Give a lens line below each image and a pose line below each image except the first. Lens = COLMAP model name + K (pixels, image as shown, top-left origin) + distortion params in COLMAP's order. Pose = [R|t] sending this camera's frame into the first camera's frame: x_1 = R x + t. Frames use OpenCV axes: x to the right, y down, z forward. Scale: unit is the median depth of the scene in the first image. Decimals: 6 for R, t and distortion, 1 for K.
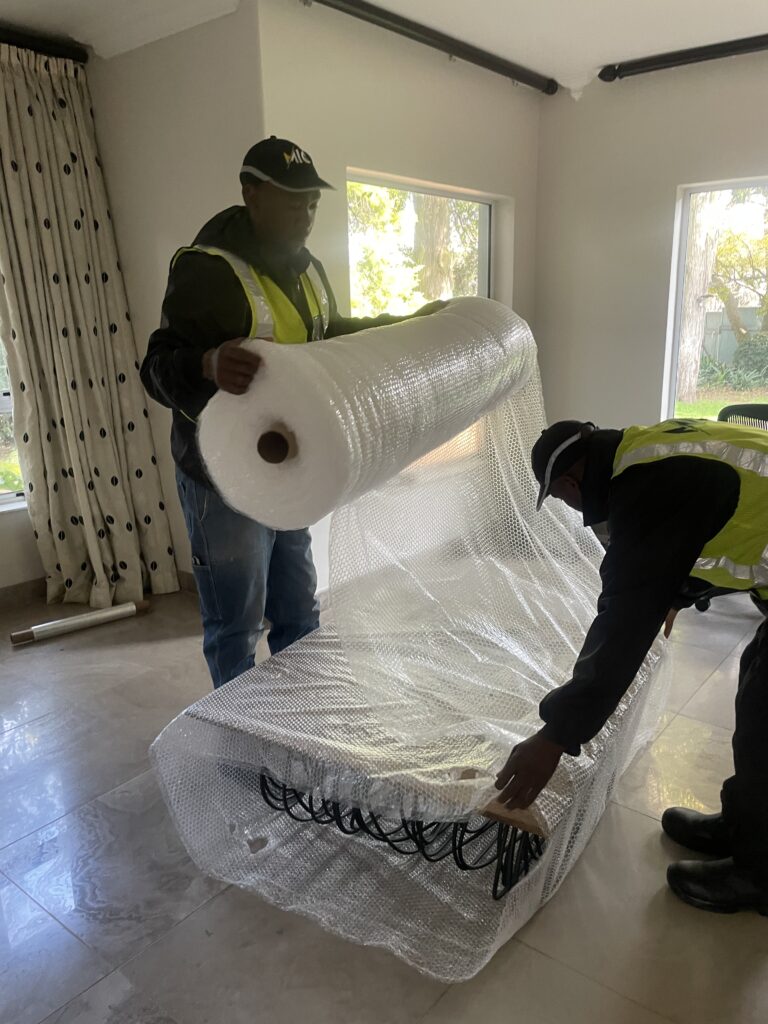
lens RADIAL K [[780.6, 0, 387.8], [0, 780.6, 507.6], [0, 0, 1]] dist [0.084594, -0.115227]
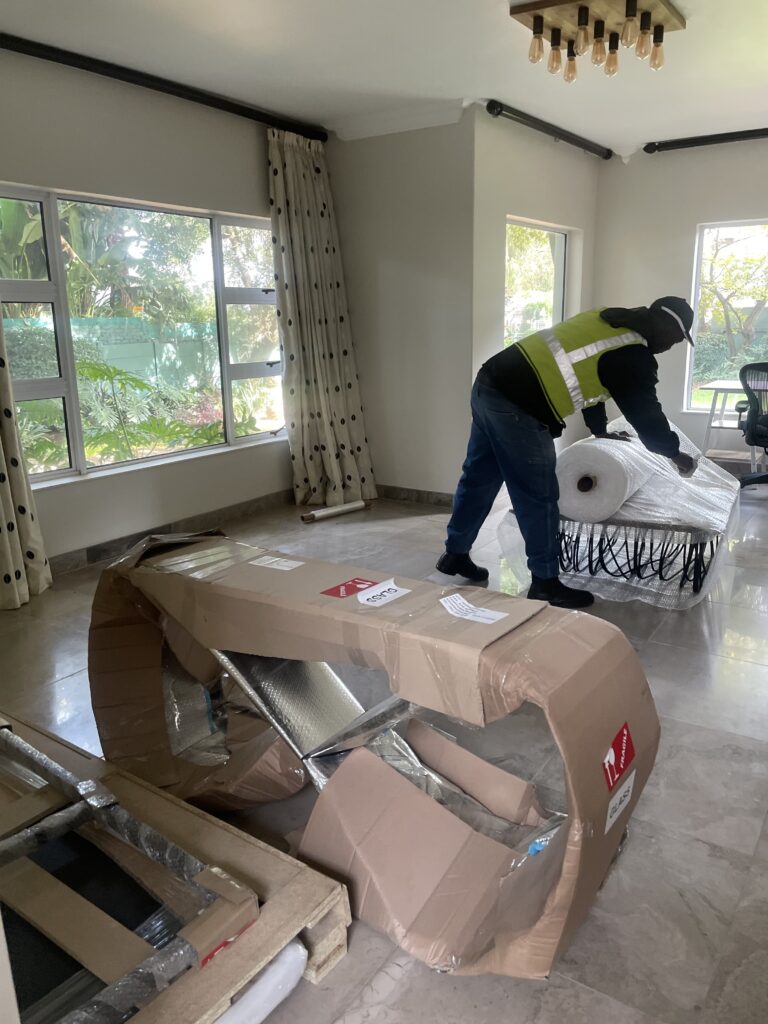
lens RADIAL K [[780.6, 0, 387.8], [0, 780.6, 507.6], [0, 0, 1]] dist [0.084594, -0.115227]
pose [[0.996612, -0.017831, 0.080287, -0.401243], [0.018270, 0.999822, -0.004744, 0.145035], [-0.080188, 0.006194, 0.996760, -0.509984]]
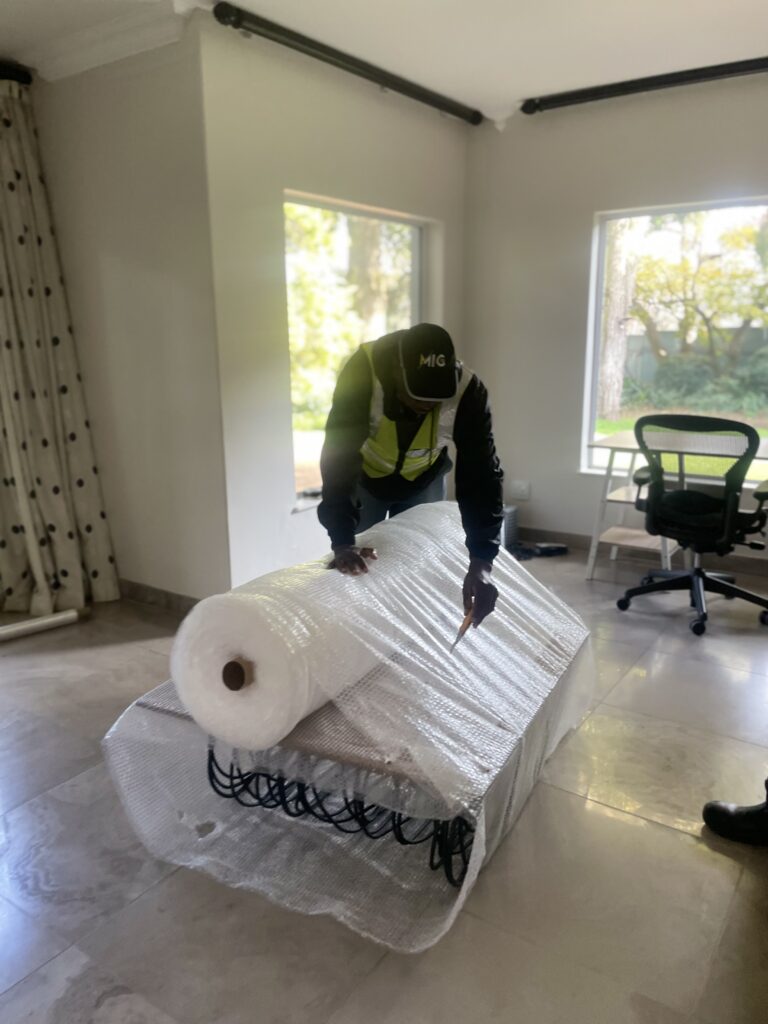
lens RADIAL K [[779.7, 0, 367.2], [0, 779.7, 503.7], [0, 0, 1]] dist [0.085631, -0.113085]
pose [[0.998275, -0.005552, 0.058452, -0.006389], [0.007278, 0.999542, -0.029363, 0.017290], [-0.058262, 0.029738, 0.997858, -0.038923]]
